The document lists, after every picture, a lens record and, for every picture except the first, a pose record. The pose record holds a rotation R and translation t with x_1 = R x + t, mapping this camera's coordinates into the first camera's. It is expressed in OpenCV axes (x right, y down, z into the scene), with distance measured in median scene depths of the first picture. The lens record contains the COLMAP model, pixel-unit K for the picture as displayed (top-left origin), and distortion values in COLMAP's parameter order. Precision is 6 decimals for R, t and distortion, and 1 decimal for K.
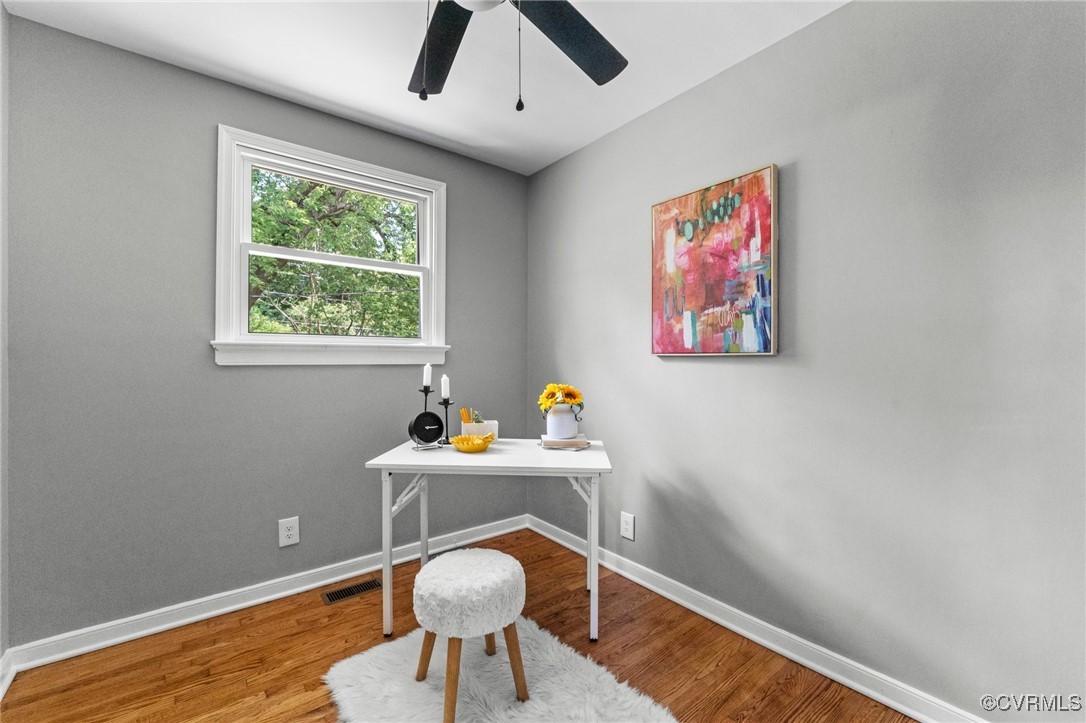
lens RADIAL K [[441.1, 0, 552.0], [0, 441.1, 358.1], [0, 0, 1]] dist [-0.001430, -0.000690]
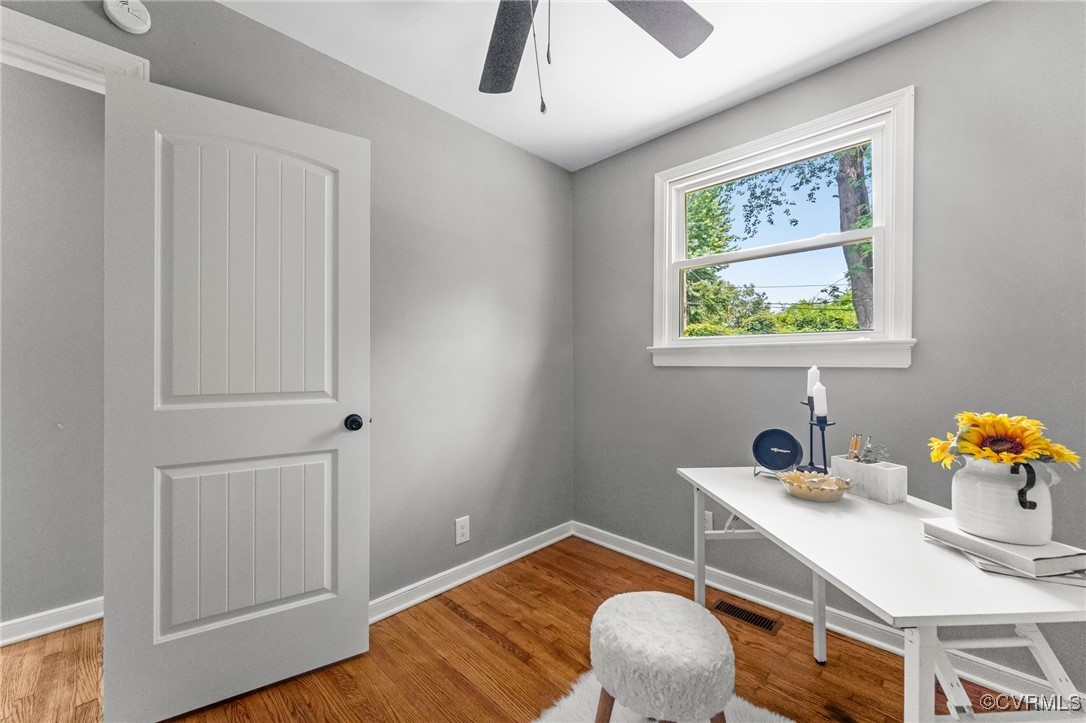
lens RADIAL K [[441.1, 0, 542.5], [0, 441.1, 357.6], [0, 0, 1]] dist [-0.001430, -0.000690]
pose [[0.109154, -0.010783, -0.993966, 0.884683], [0.006166, 0.999929, -0.010171, 0.006664], [0.994006, -0.005019, 0.109213, 1.051182]]
